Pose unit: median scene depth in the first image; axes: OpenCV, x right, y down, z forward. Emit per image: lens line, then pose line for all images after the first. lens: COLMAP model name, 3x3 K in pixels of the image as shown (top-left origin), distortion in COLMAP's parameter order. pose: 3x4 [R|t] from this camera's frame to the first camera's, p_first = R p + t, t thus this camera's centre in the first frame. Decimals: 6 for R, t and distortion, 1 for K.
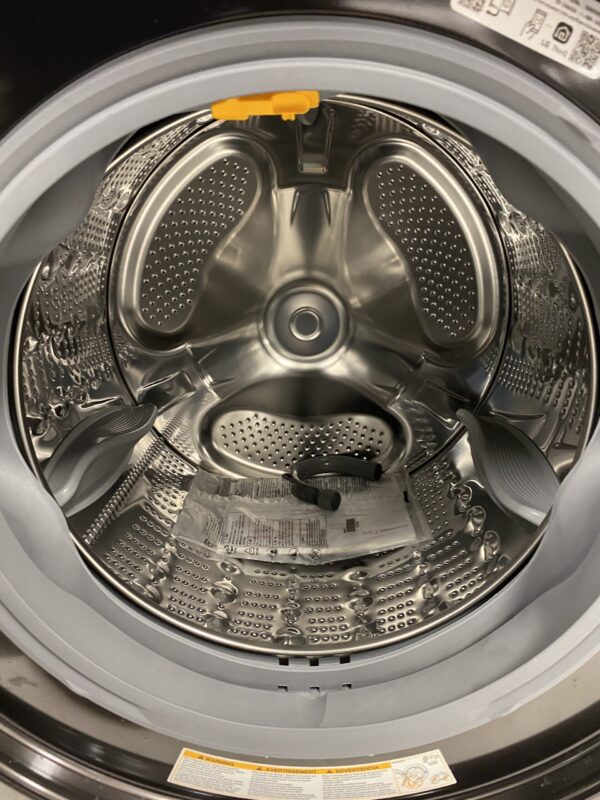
lens RADIAL K [[616.3, 0, 283.6], [0, 616.3, 376.9], [0, 0, 1]] dist [0.022864, -0.030133]
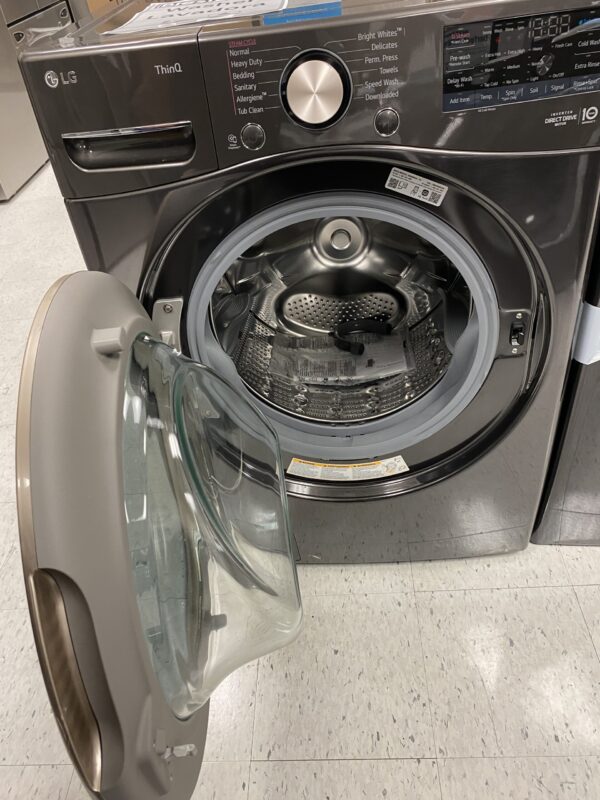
lens RADIAL K [[616.3, 0, 304.7], [0, 616.3, 401.7], [0, 0, 1]] dist [0.022864, -0.030133]
pose [[0.998499, -0.036412, -0.040911, -0.005078], [0.046899, 0.954233, 0.295365, -0.154335], [0.028284, -0.296840, 0.954508, -0.606337]]
